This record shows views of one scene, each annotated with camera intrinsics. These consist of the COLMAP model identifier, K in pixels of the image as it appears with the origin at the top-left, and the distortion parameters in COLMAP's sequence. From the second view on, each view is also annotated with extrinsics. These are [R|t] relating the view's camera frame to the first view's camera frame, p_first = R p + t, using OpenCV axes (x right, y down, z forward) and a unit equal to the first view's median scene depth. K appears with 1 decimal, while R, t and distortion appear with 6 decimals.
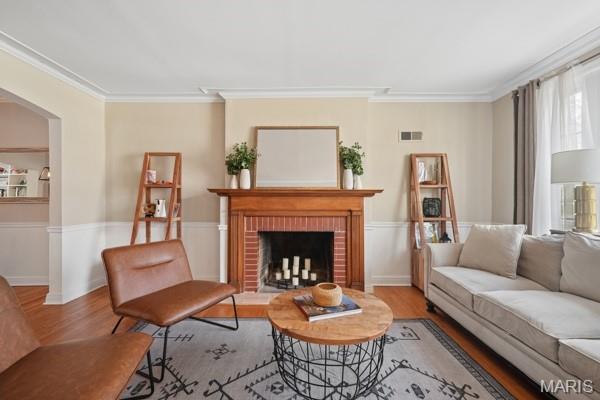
lens RADIAL K [[253.0, 0, 298.3], [0, 253.0, 198.9], [0, 0, 1]] dist [0.002087, 0.000265]
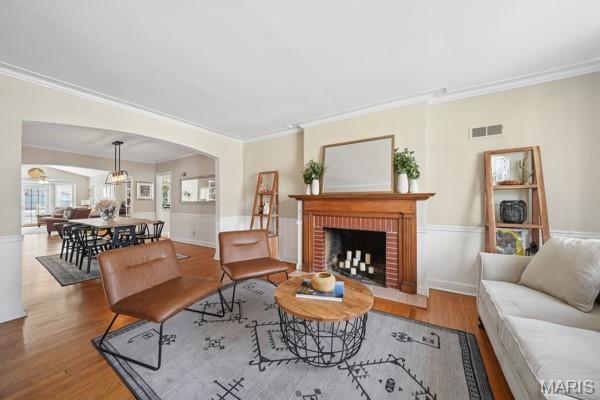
lens RADIAL K [[212.5, 0, 300.7], [0, 212.5, 197.8], [0, 0, 1]] dist [-0.020746, 0.001564]
pose [[0.844877, -0.009516, -0.534876, 0.316010], [0.011468, 0.999934, 0.000325, -0.023321], [0.534838, -0.006409, 0.844931, 0.024770]]
